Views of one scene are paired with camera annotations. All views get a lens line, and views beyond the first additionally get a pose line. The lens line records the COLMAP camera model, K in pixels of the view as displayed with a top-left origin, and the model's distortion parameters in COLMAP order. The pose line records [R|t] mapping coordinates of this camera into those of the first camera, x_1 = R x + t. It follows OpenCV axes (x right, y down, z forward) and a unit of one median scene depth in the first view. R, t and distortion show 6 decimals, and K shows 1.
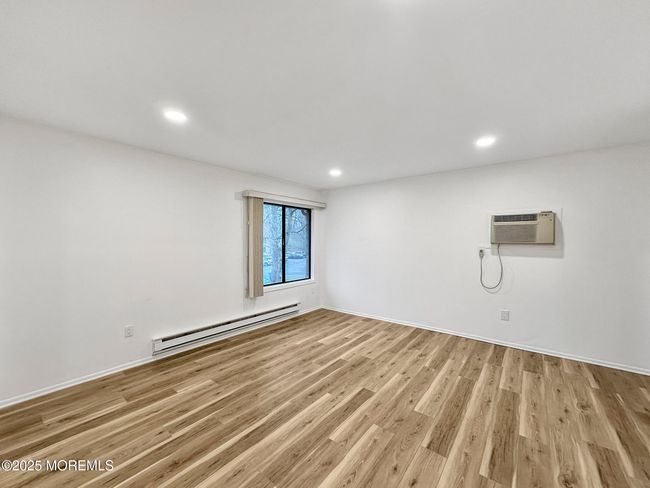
lens RADIAL K [[262.7, 0, 326.0], [0, 262.7, 241.4], [0, 0, 1]] dist [-0.001203, 0.000022]
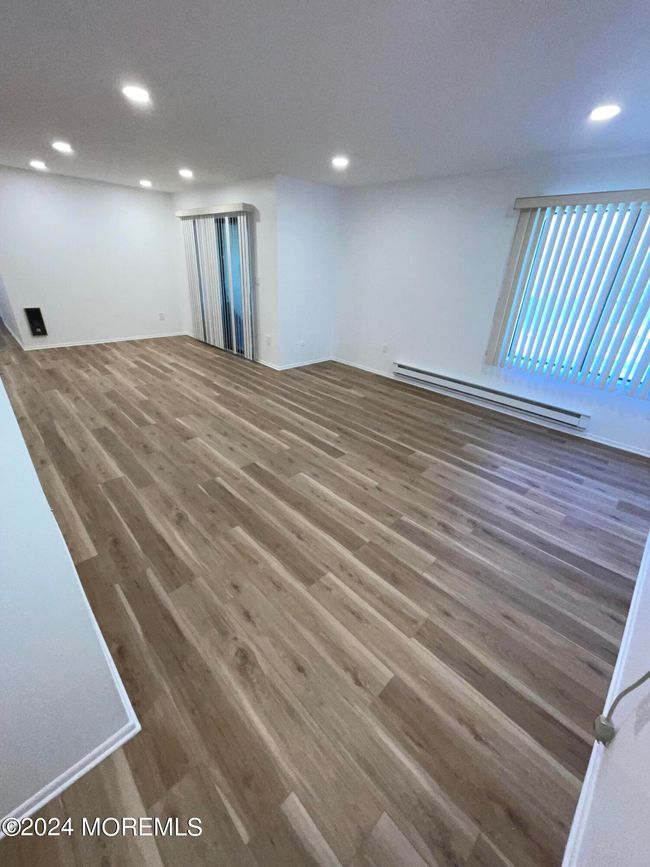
lens RADIAL K [[347.3, 0, 327.6], [0, 347.3, 432.0], [0, 0, 1]] dist [-0.000595, -0.000070]
pose [[-0.130634, 0.427754, -0.894406, 1.095012], [-0.052458, 0.897891, 0.437082, -0.038710], [0.990042, 0.104017, -0.094856, 0.941627]]
